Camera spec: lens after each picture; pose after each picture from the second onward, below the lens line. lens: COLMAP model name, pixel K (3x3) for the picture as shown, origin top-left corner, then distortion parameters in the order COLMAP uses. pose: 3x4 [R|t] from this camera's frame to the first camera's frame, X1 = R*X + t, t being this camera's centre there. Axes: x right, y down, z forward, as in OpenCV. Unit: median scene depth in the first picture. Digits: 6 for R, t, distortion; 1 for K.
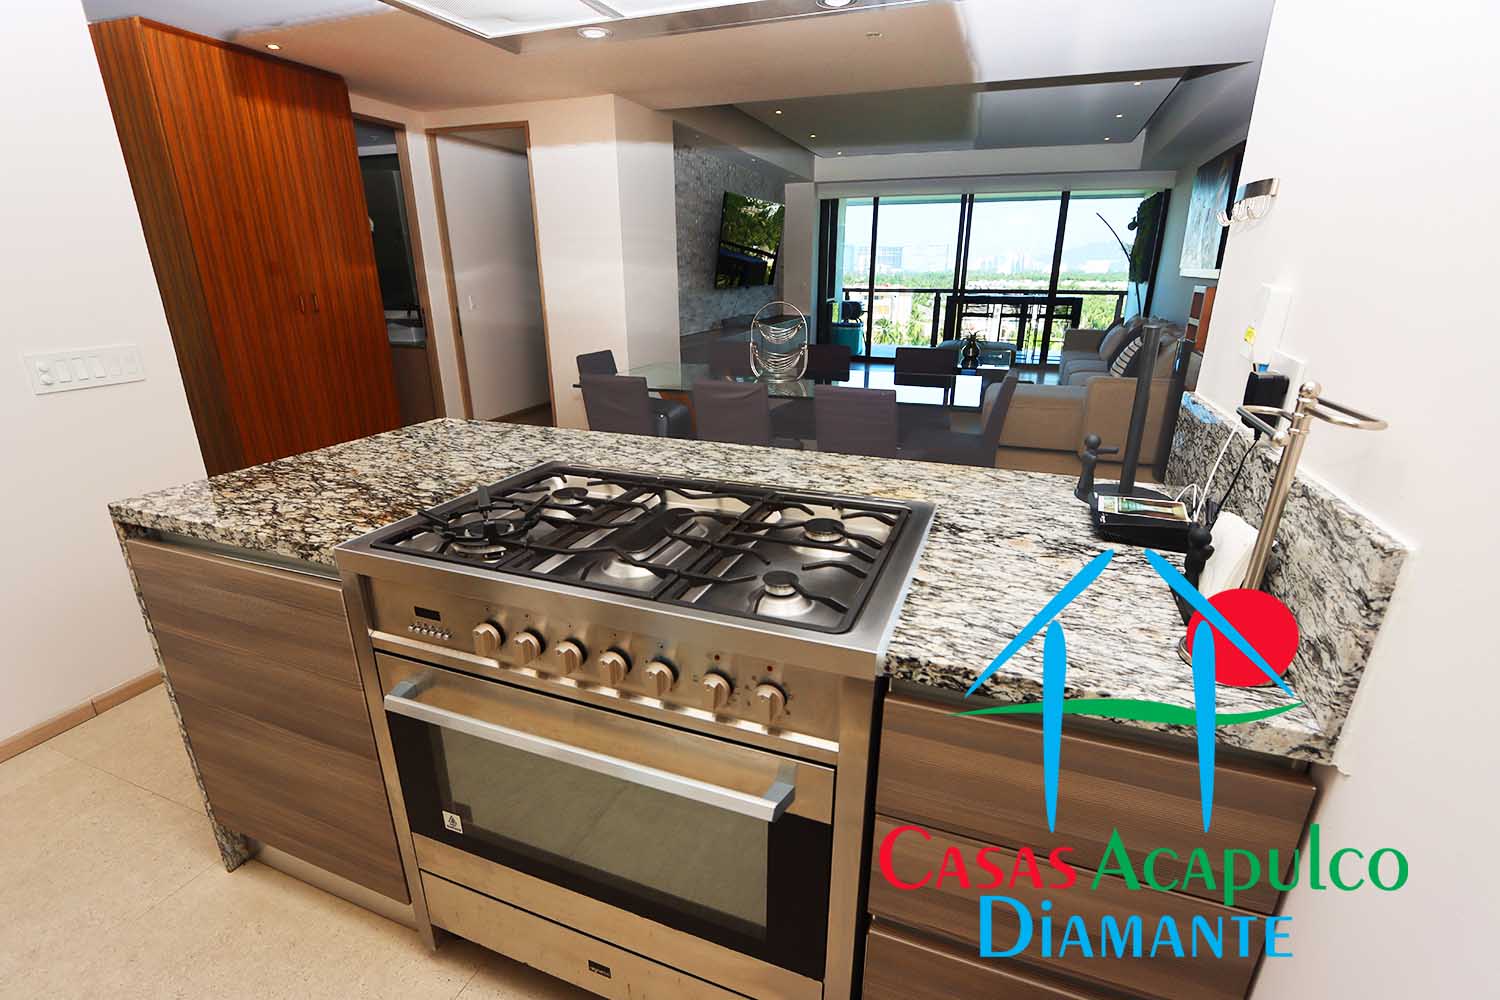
lens RADIAL K [[690.8, 0, 740.5], [0, 690.8, 513.5], [0, 0, 1]] dist [-0.017017, 0.002294]
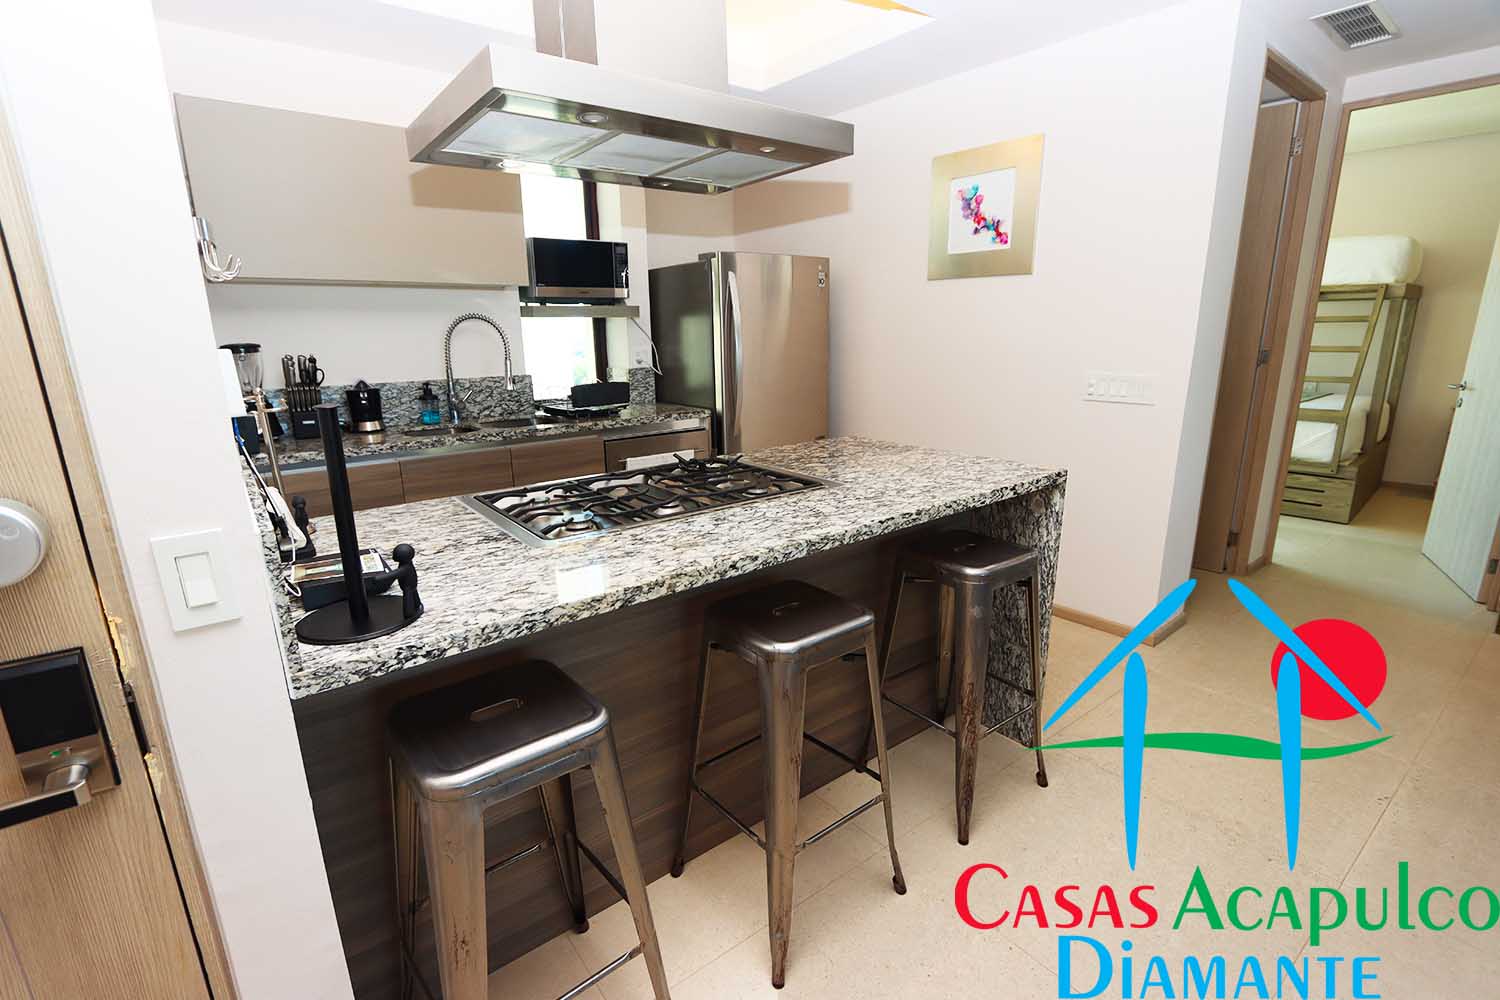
lens RADIAL K [[690.8, 0, 744.4], [0, 690.8, 503.2], [0, 0, 1]] dist [-0.017017, 0.002294]
pose [[-0.513447, 0.225436, -0.827980, 0.757795], [-0.268737, 0.874097, 0.404641, -0.455711], [0.814956, 0.430271, -0.388220, 1.275449]]
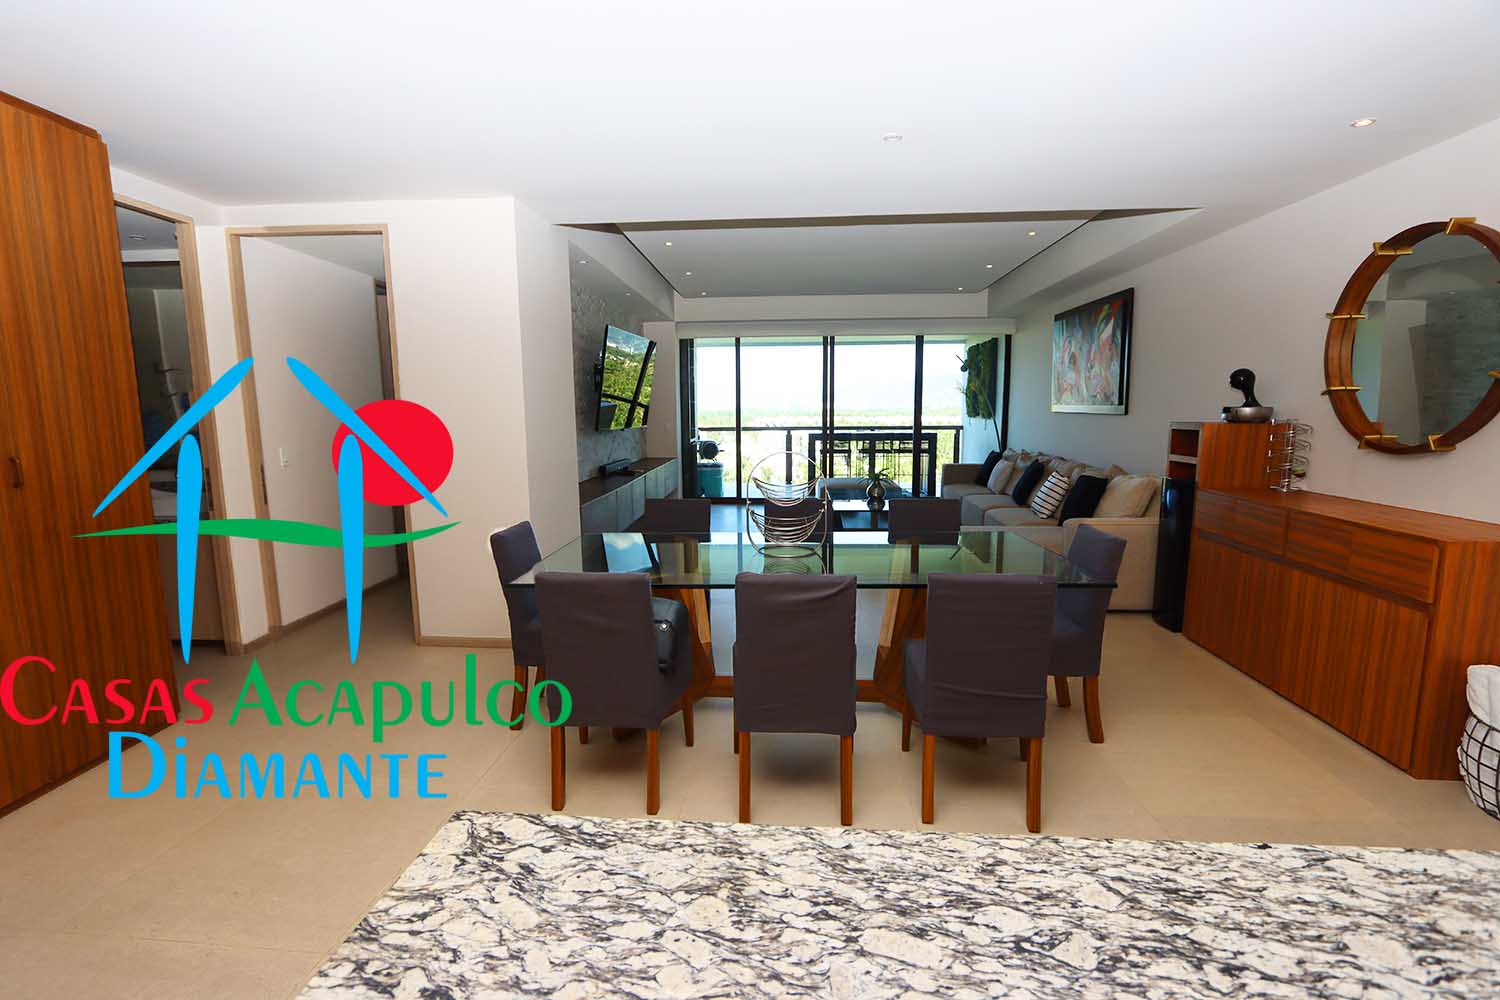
lens RADIAL K [[690.8, 0, 744.1], [0, 690.8, 497.6], [0, 0, 1]] dist [-0.017017, 0.002294]
pose [[0.957810, -0.043037, 0.284162, -0.475289], [0.102039, 0.975233, -0.196234, -0.265725], [-0.268679, 0.216951, 0.938480, 0.730520]]
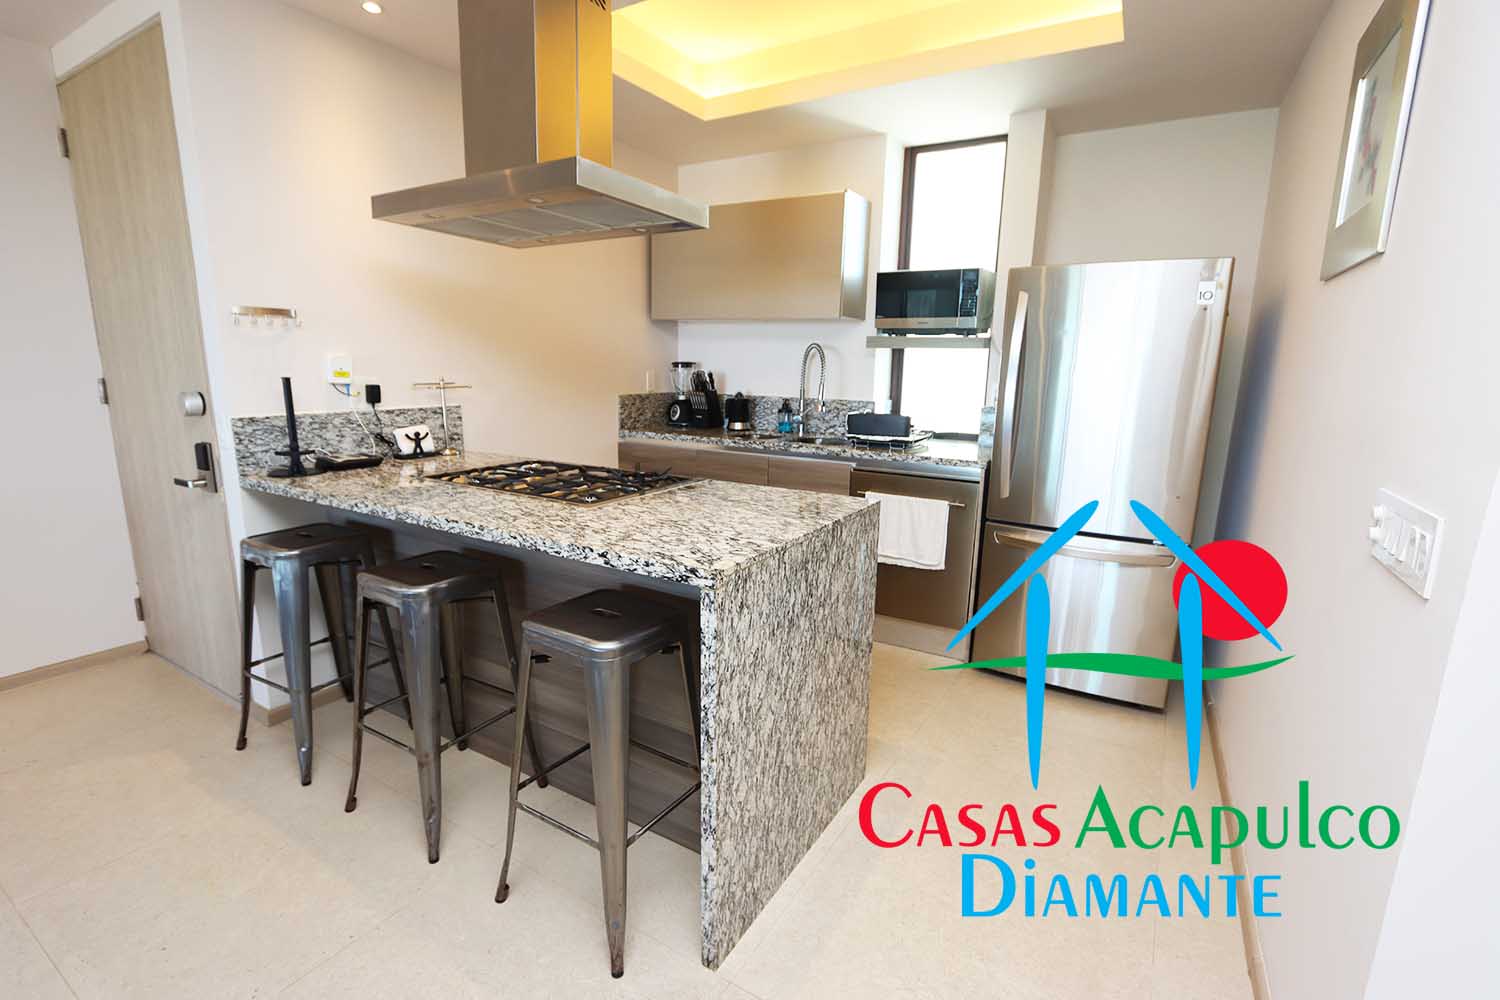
lens RADIAL K [[690.8, 0, 745.1], [0, 690.8, 503.1], [0, 0, 1]] dist [-0.017017, 0.002294]
pose [[-0.985257, -0.045848, 0.164821, -0.695553], [0.045405, 0.858794, 0.510306, -0.642286], [-0.164944, 0.510266, -0.844051, 1.864081]]
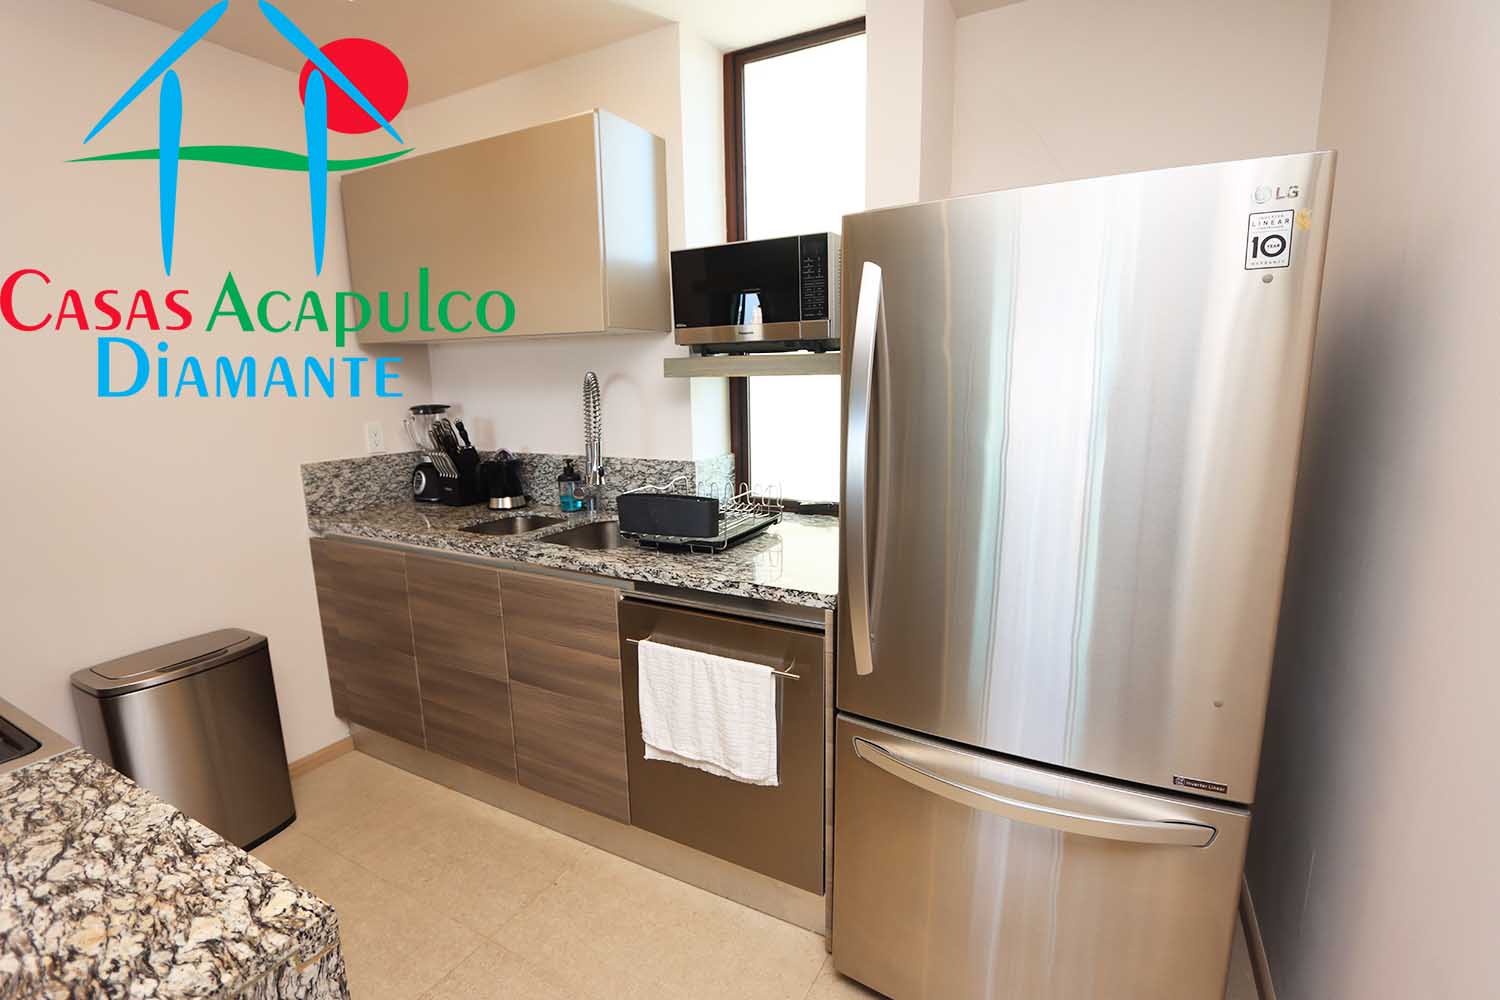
lens RADIAL K [[690.8, 0, 743.4], [0, 690.8, 506.0], [0, 0, 1]] dist [-0.017017, 0.002294]
pose [[-0.990471, -0.000236, 0.137725, -1.010061], [0.069315, 0.863264, 0.499971, -0.379589], [-0.119011, 0.504753, -0.855021, 0.973589]]
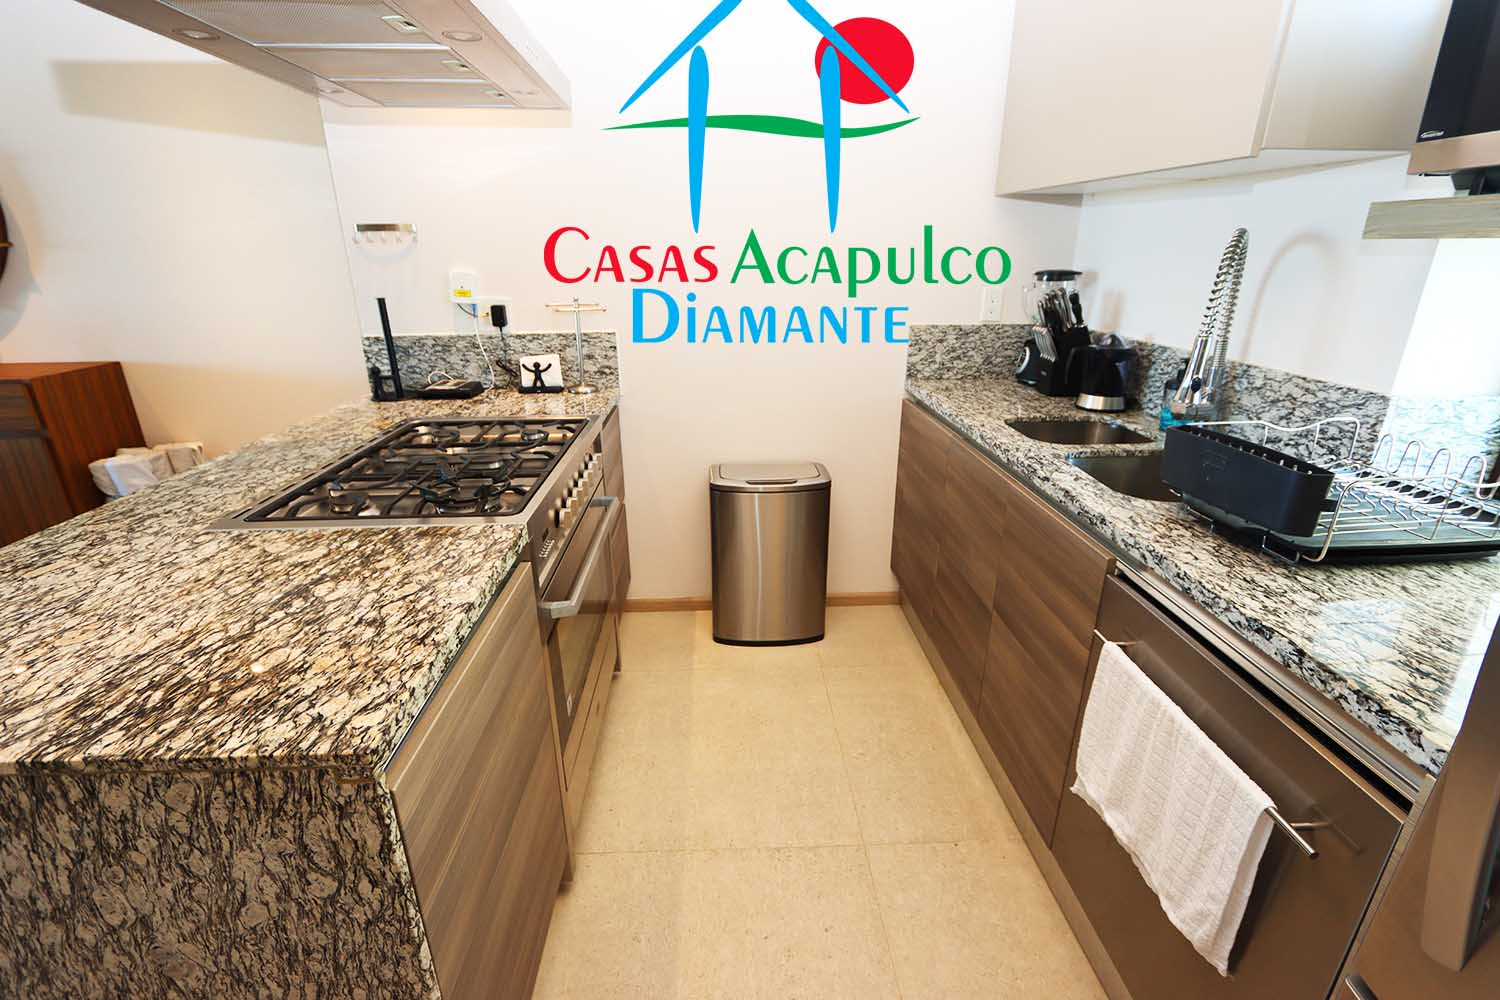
lens RADIAL K [[690.8, 0, 747.3], [0, 690.8, 510.6], [0, 0, 1]] dist [-0.017017, 0.002294]
pose [[-0.408216, -0.317724, 0.855811, -1.124095], [0.312490, 0.832208, 0.458017, -0.245077], [-0.857735, 0.454402, -0.240435, 0.628379]]
